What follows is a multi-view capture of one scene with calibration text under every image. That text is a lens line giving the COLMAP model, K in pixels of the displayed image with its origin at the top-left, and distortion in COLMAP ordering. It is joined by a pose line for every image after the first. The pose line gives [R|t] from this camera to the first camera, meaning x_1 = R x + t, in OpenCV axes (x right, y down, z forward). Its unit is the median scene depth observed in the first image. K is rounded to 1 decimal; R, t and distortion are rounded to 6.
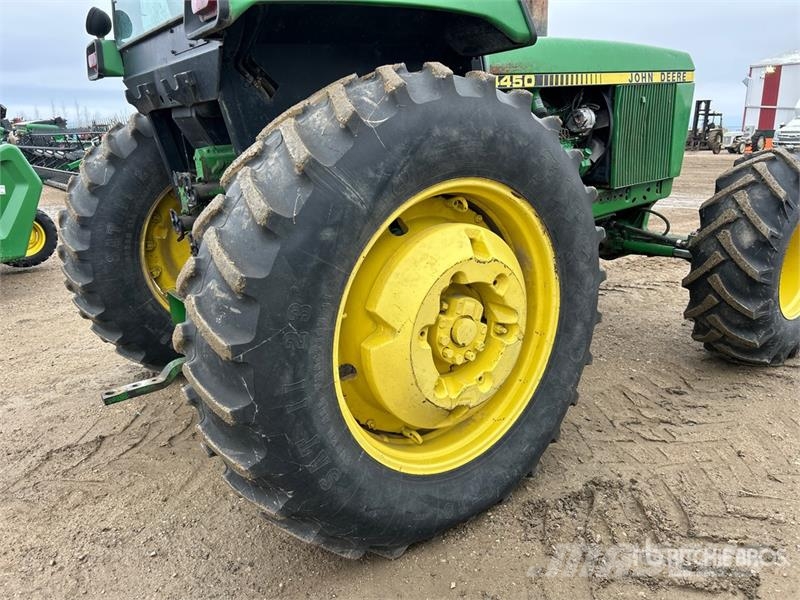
lens RADIAL K [[606.1, 0, 399.4], [0, 606.1, 316.4], [0, 0, 1]] dist [0.081681, -0.117892]
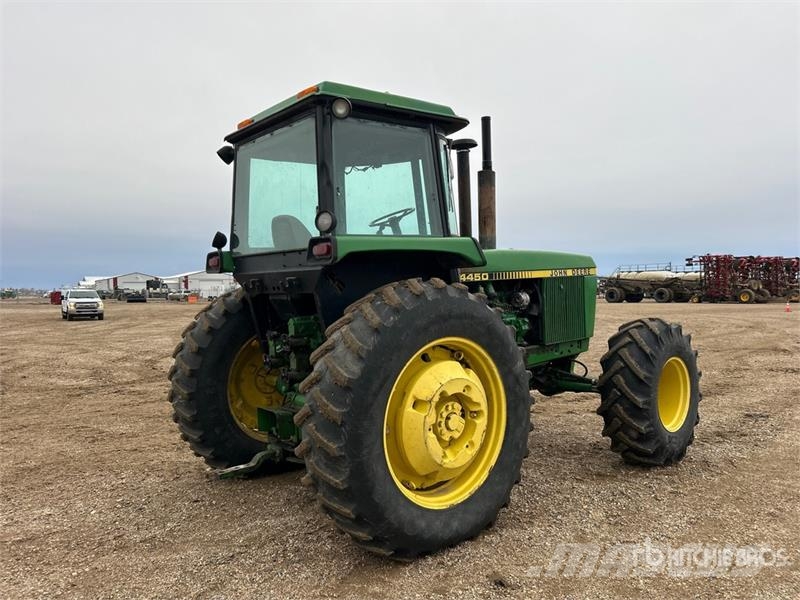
lens RADIAL K [[606.1, 0, 399.4], [0, 606.1, 316.4], [0, 0, 1]] dist [0.081681, -0.117892]
pose [[0.998532, 0.014147, 0.052281, -0.074318], [-0.000785, 0.968965, -0.247196, 0.085188], [-0.054156, 0.246792, 0.967554, -0.400267]]
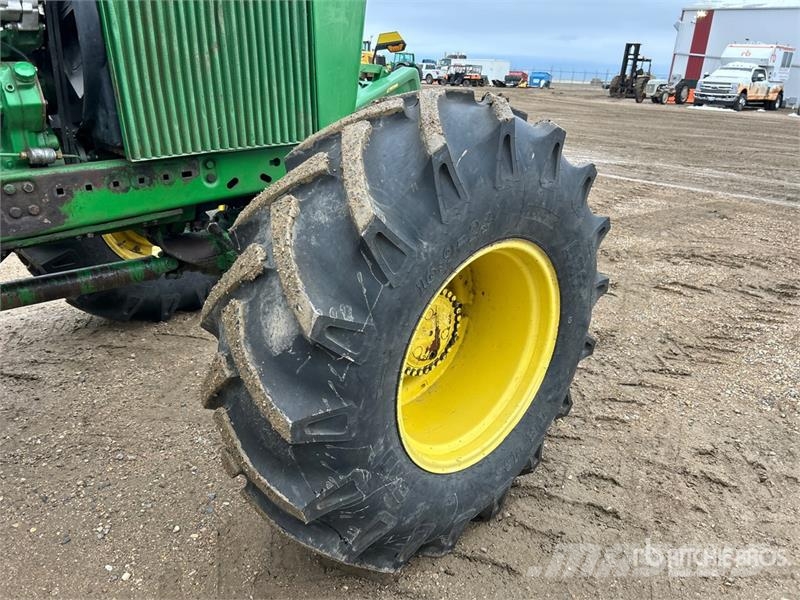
lens RADIAL K [[606.1, 0, 399.4], [0, 606.1, 316.4], [0, 0, 1]] dist [0.081681, -0.117892]
pose [[0.994696, 0.024984, 0.099779, 0.519642], [-0.034961, 0.994421, 0.099526, -0.150393], [-0.096736, -0.102486, 0.990020, 0.535554]]
